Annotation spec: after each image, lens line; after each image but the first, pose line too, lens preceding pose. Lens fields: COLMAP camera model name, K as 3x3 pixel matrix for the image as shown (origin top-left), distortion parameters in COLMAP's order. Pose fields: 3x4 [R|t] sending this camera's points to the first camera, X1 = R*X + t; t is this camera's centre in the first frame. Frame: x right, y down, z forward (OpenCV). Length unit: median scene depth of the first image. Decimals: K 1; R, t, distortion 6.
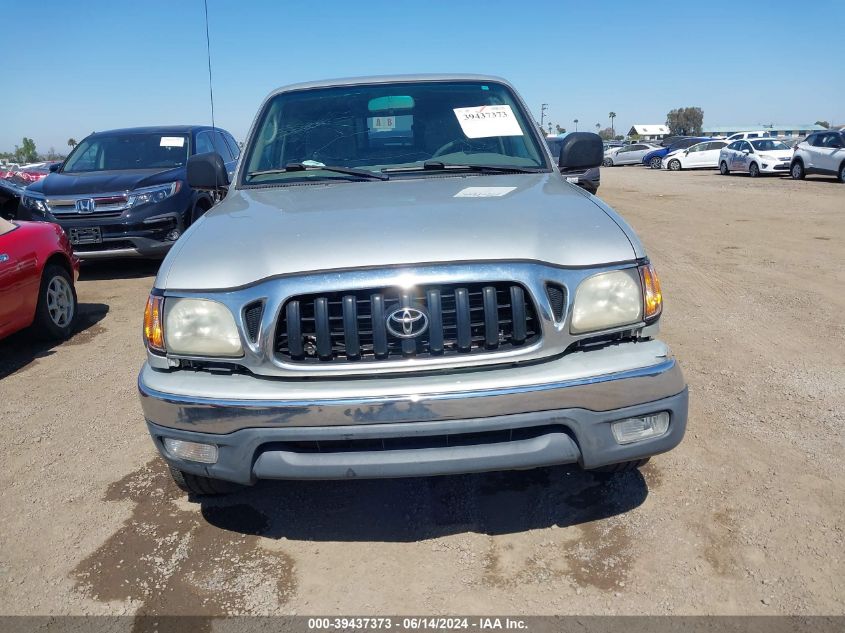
lens RADIAL K [[675.2, 0, 423.9], [0, 675.2, 319.0], [0, 0, 1]] dist [0.021237, -0.011779]
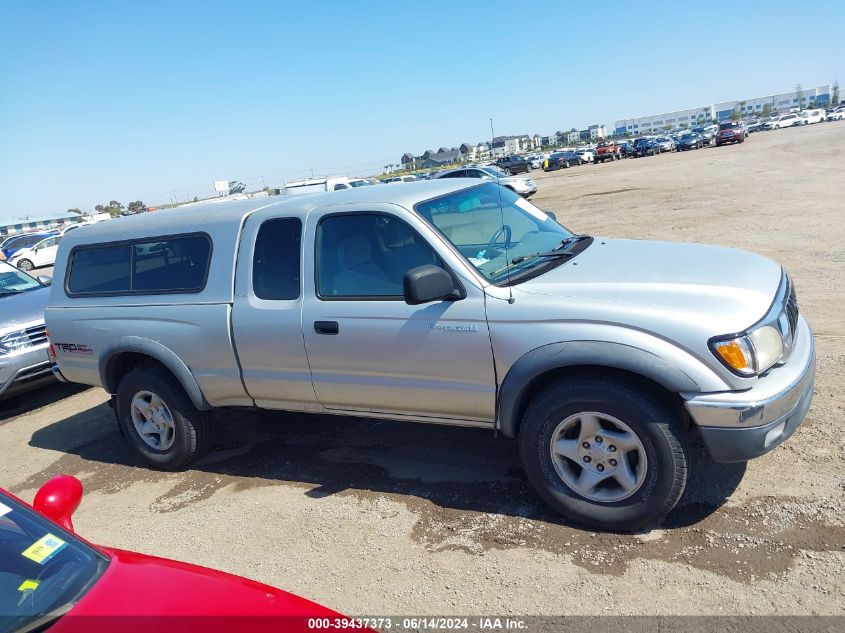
lens RADIAL K [[675.2, 0, 417.4], [0, 675.2, 315.0], [0, 0, 1]] dist [0.021237, -0.011779]
pose [[0.523461, -0.231367, 0.820035, -1.954558], [0.335646, 0.940600, 0.051127, -0.389051], [-0.783154, 0.248479, 0.570025, 0.739250]]
